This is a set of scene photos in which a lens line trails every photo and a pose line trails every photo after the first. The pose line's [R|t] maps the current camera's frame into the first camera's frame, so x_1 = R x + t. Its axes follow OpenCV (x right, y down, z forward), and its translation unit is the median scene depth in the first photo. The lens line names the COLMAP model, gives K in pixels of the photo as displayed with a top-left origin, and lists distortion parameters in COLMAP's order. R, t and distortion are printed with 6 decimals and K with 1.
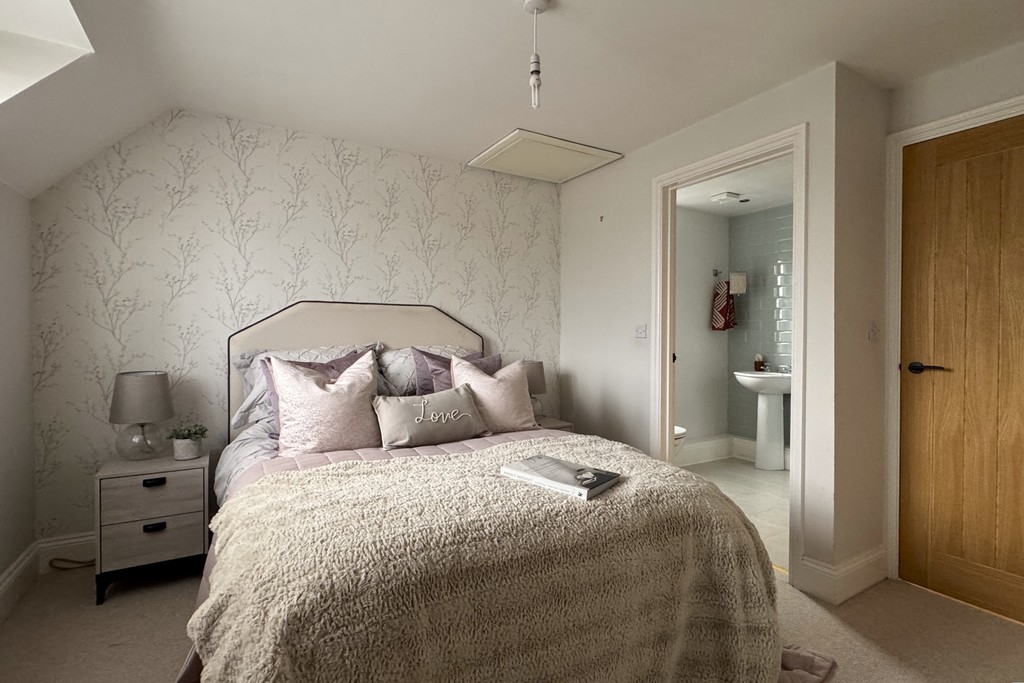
lens RADIAL K [[486.4, 0, 512.0], [0, 486.4, 341.5], [0, 0, 1]] dist [0.001864, 0.000217]
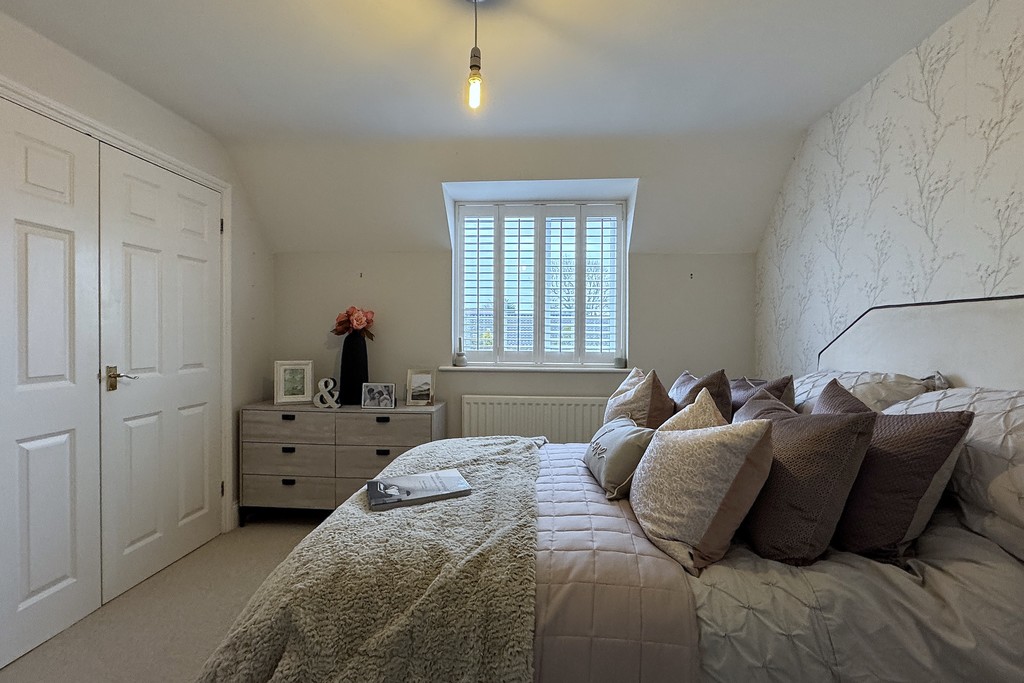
lens RADIAL K [[486.4, 0, 512.0], [0, 486.4, 341.5], [0, 0, 1]] dist [0.001864, 0.000217]
pose [[-0.559004, 0.006222, -0.829142, 0.490535], [-0.019197, 0.999607, 0.020443, -0.039037], [0.828943, 0.027345, -0.558665, 1.005466]]
